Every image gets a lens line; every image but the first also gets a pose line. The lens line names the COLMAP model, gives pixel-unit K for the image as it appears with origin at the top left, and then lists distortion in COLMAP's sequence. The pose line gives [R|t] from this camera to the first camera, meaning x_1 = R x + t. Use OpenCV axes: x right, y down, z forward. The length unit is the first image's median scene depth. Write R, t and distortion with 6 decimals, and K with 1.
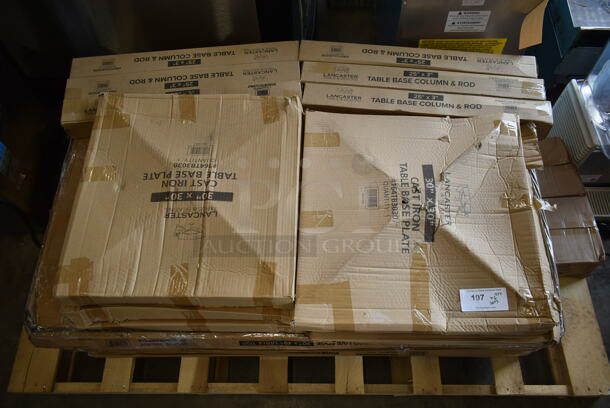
lens RADIAL K [[473.4, 0, 304.3], [0, 473.4, 205.9], [0, 0, 1]] dist [-0.020528, 0.007103]
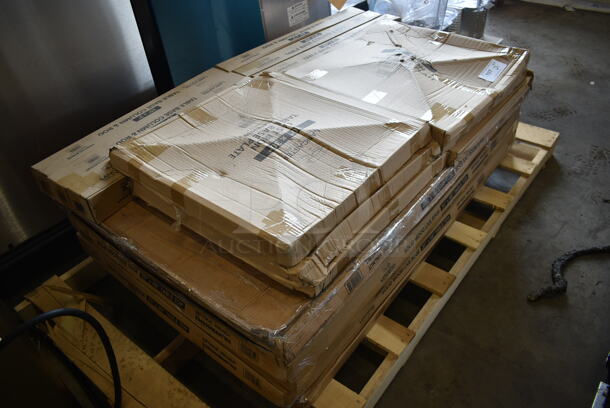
lens RADIAL K [[473.4, 0, 304.3], [0, 473.4, 203.7], [0, 0, 1]] dist [-0.020528, 0.007103]
pose [[0.622221, -0.502406, 0.600357, -0.785049], [0.716319, 0.674756, -0.177740, 0.248581], [-0.315797, 0.540641, 0.779730, 0.246538]]
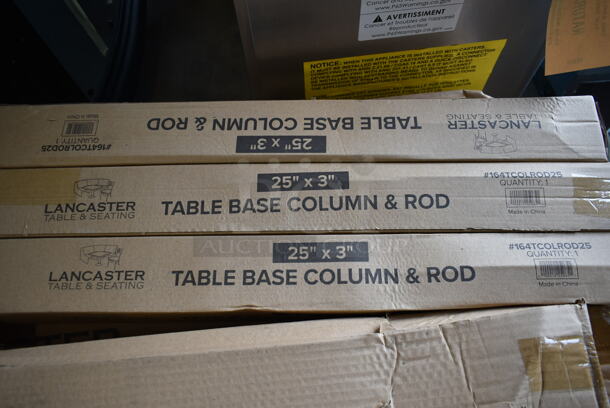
lens RADIAL K [[473.4, 0, 306.1], [0, 473.4, 203.8], [0, 0, 1]] dist [-0.020528, 0.007103]
pose [[0.989102, -0.130733, 0.067716, 0.226055], [0.123252, 0.986818, 0.104873, -0.305340], [-0.080533, -0.095384, 0.992177, 0.642638]]
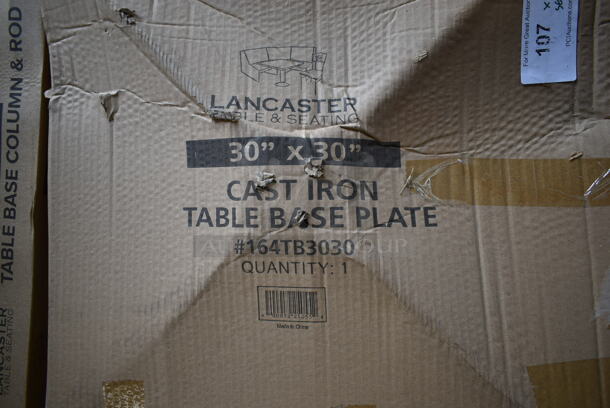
lens RADIAL K [[473.4, 0, 305.1], [0, 473.4, 206.1], [0, 0, 1]] dist [-0.020528, 0.007103]
pose [[-0.052708, -0.997933, 0.036753, 0.178986], [0.955725, -0.039741, 0.291567, -0.097599], [-0.289504, 0.050494, 0.955844, 0.549799]]
